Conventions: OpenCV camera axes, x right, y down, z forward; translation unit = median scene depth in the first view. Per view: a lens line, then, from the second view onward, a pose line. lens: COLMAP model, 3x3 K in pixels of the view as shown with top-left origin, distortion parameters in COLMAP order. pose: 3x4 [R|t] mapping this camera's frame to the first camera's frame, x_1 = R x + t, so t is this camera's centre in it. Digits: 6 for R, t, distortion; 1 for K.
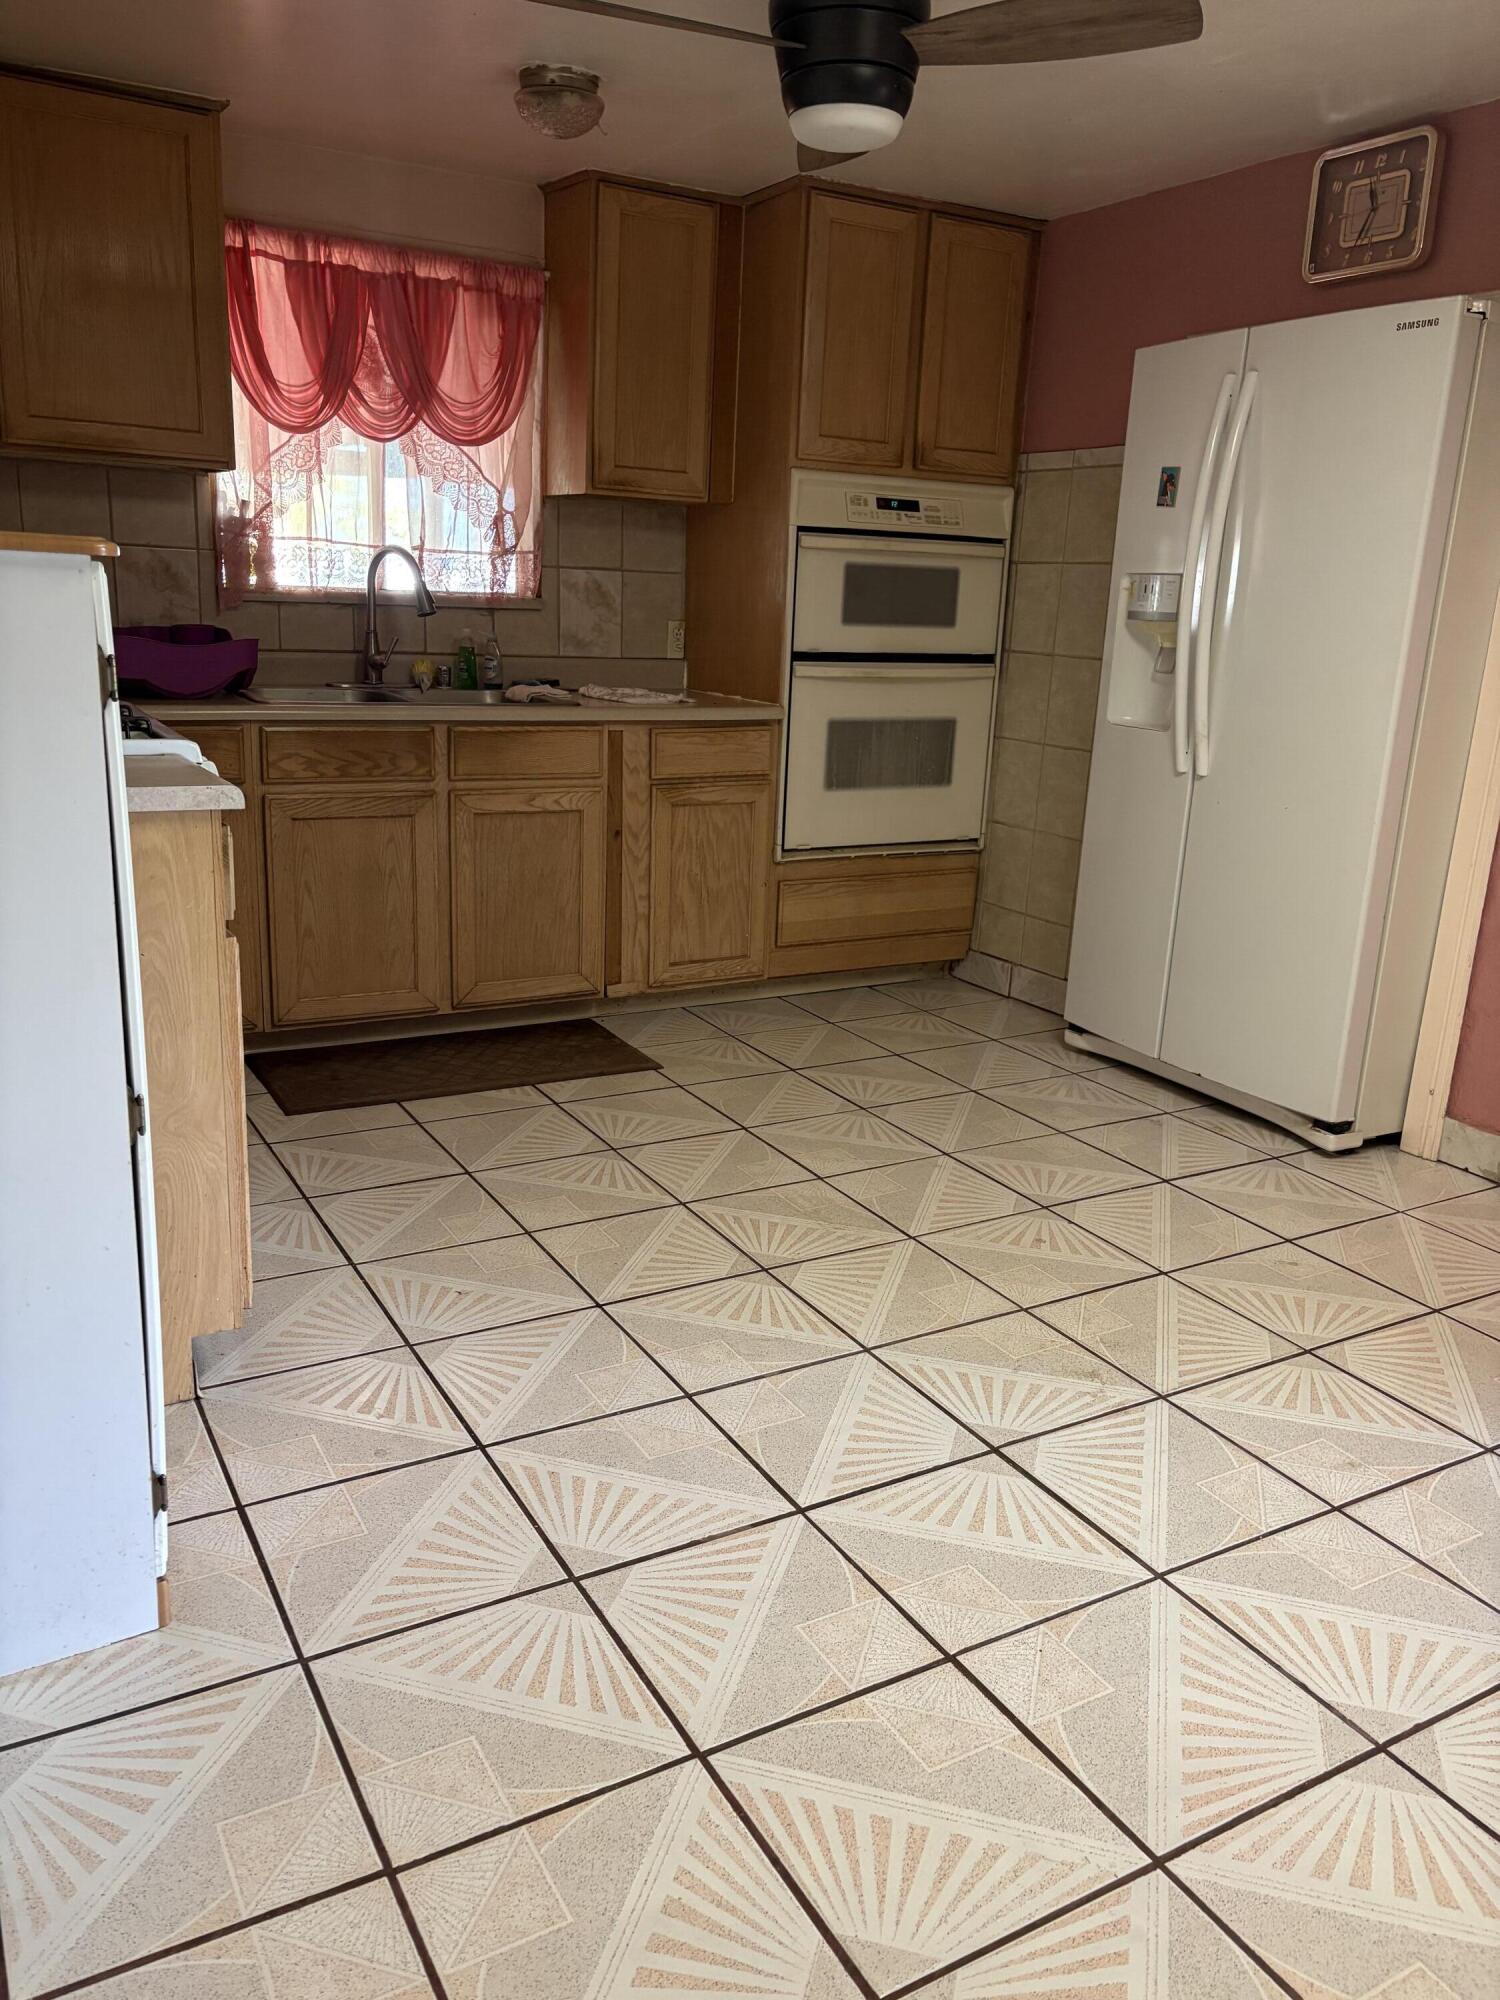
lens RADIAL K [[1515.3, 0, 750.0], [0, 1515.3, 1000.0], [0, 0, 1]] dist [0.105967, -0.168283]
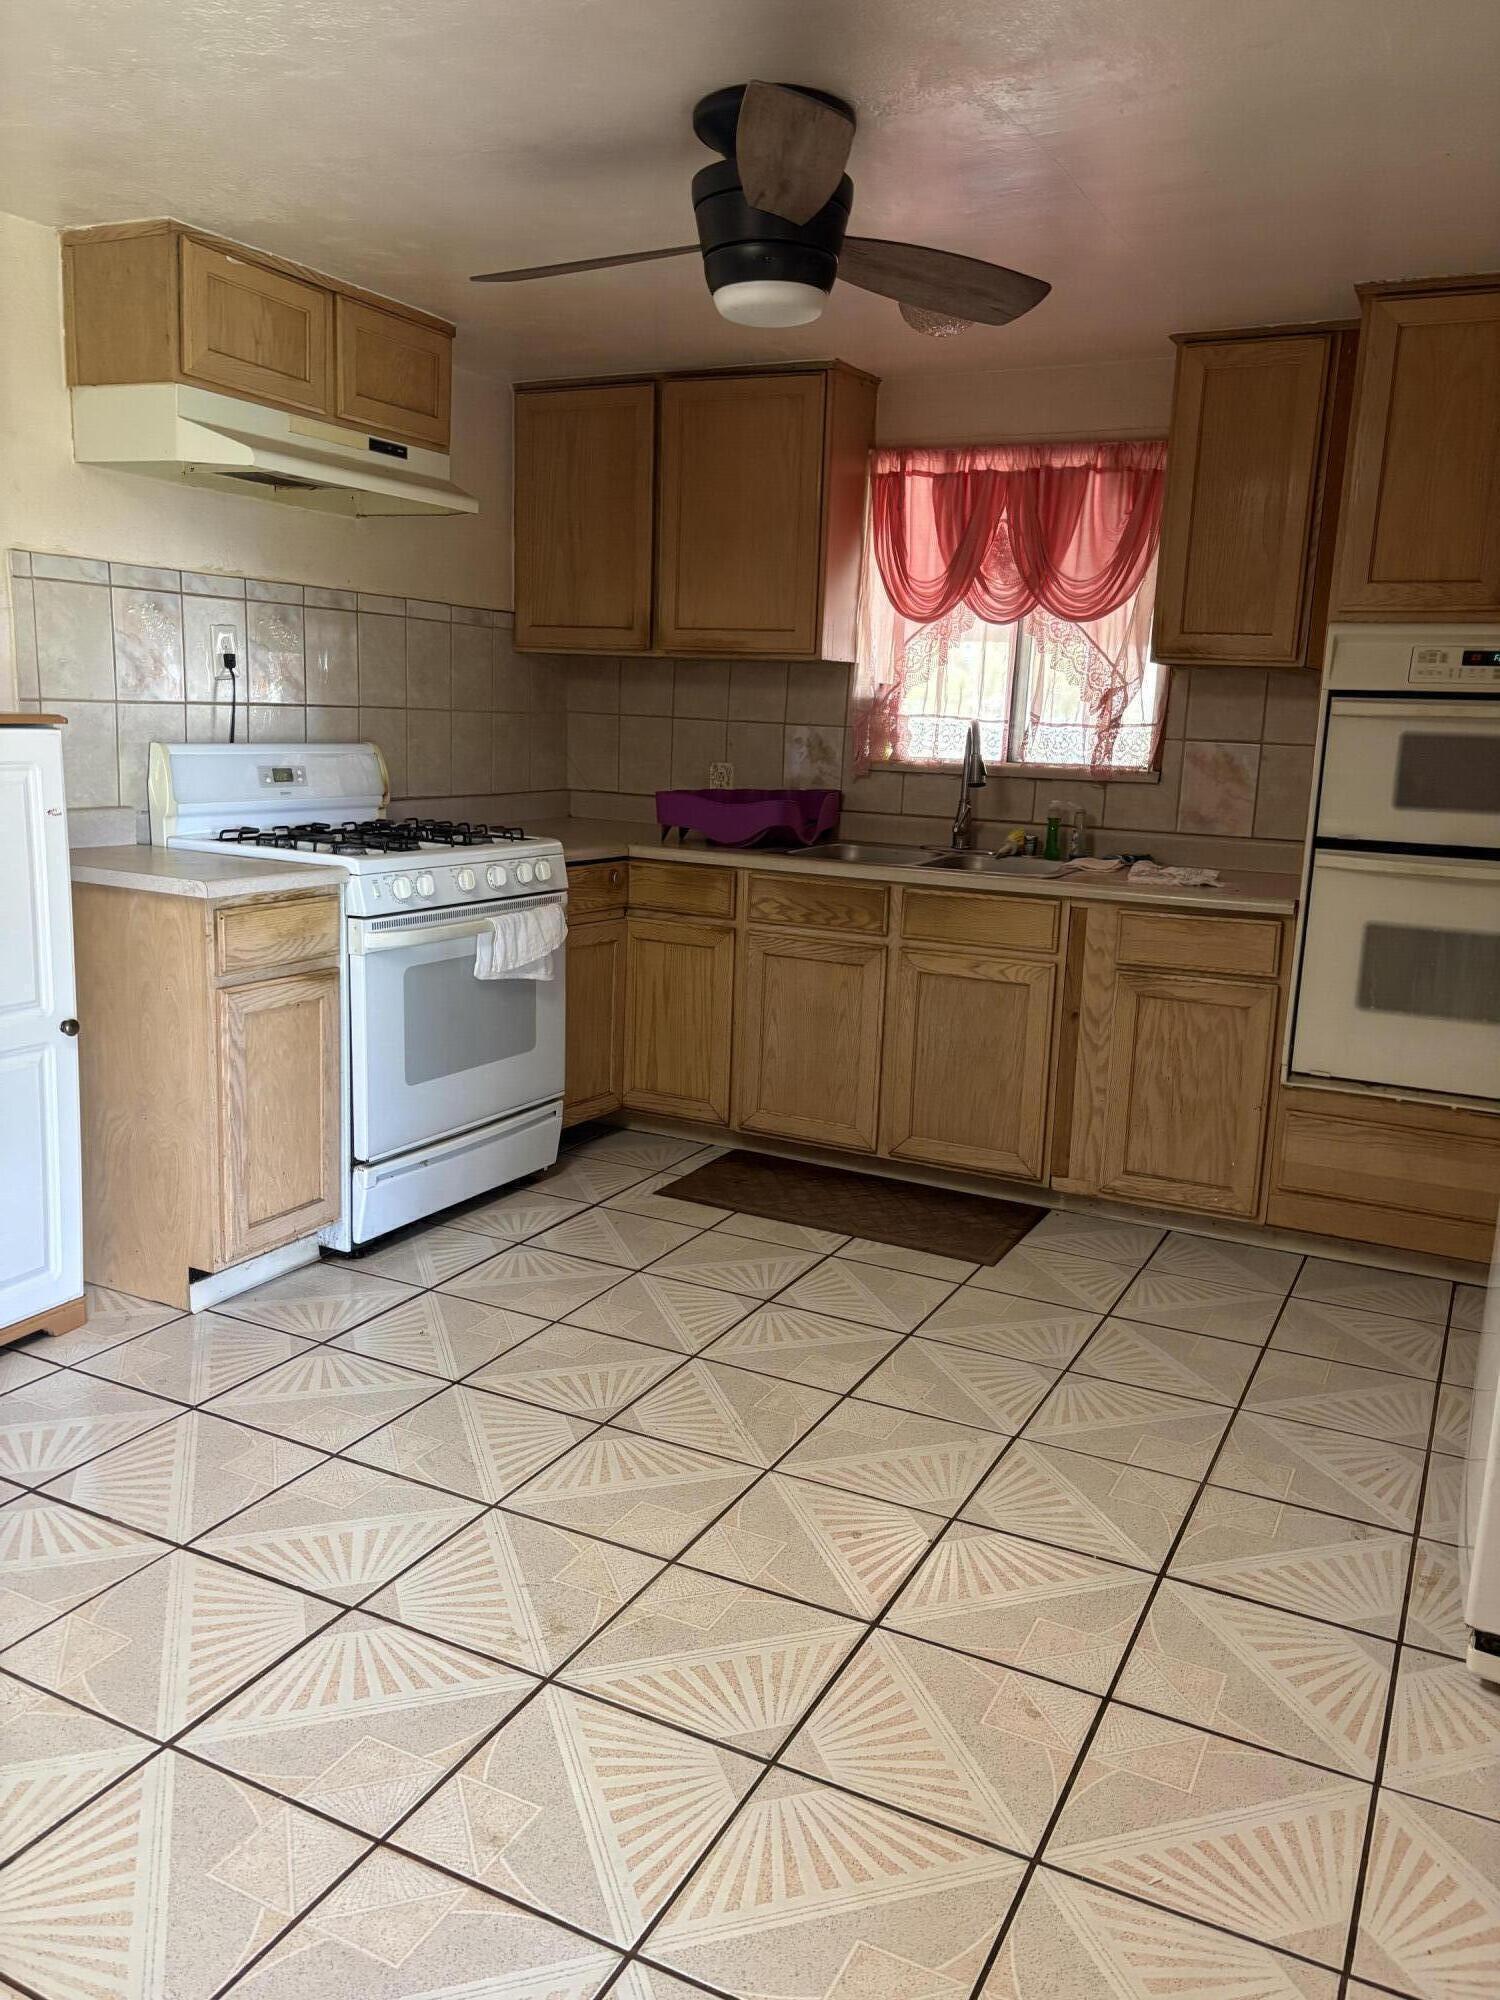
lens RADIAL K [[1523.7, 0, 759.1], [0, 1523.7, 1008.3], [0, 0, 1]] dist [0.027016, -0.006040]
pose [[0.547218, 0.146210, -0.824120, 0.588641], [-0.231378, 0.972680, 0.018931, -0.089509], [0.804373, 0.180324, 0.566098, 0.324660]]
